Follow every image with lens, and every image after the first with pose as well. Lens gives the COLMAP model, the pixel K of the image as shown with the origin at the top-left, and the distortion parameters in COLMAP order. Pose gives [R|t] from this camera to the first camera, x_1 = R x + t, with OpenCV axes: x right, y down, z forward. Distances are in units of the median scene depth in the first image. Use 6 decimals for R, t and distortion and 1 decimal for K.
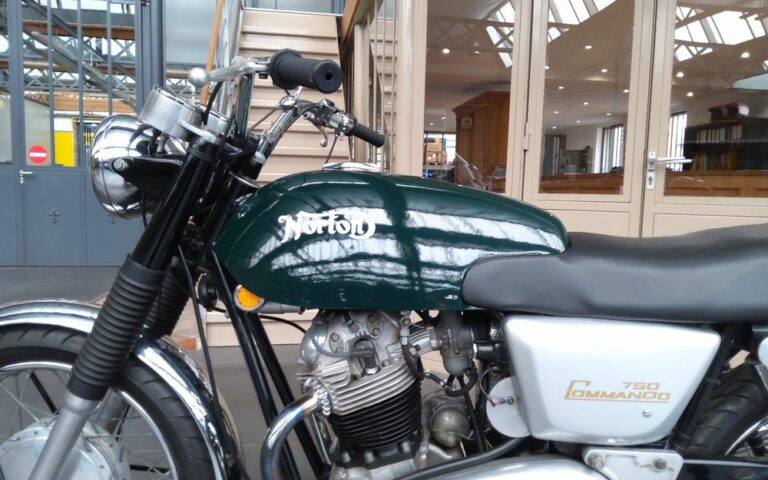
lens RADIAL K [[572.5, 0, 384.7], [0, 572.5, 236.2], [0, 0, 1]] dist [0.023762, -0.031978]
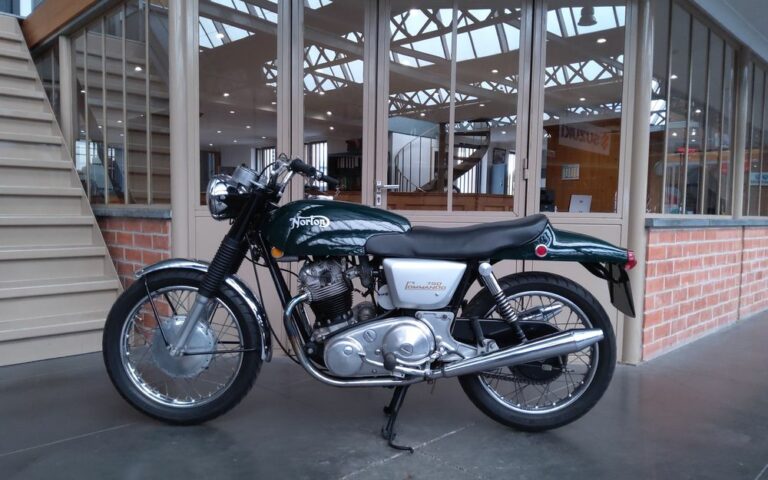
lens RADIAL K [[572.5, 0, 383.2], [0, 572.5, 247.6], [0, 0, 1]] dist [0.023762, -0.031978]
pose [[0.999124, -0.008856, 0.040894, 0.104620], [0.009318, 0.999895, -0.011126, 0.114086], [-0.040791, 0.011497, 0.999102, -1.380025]]
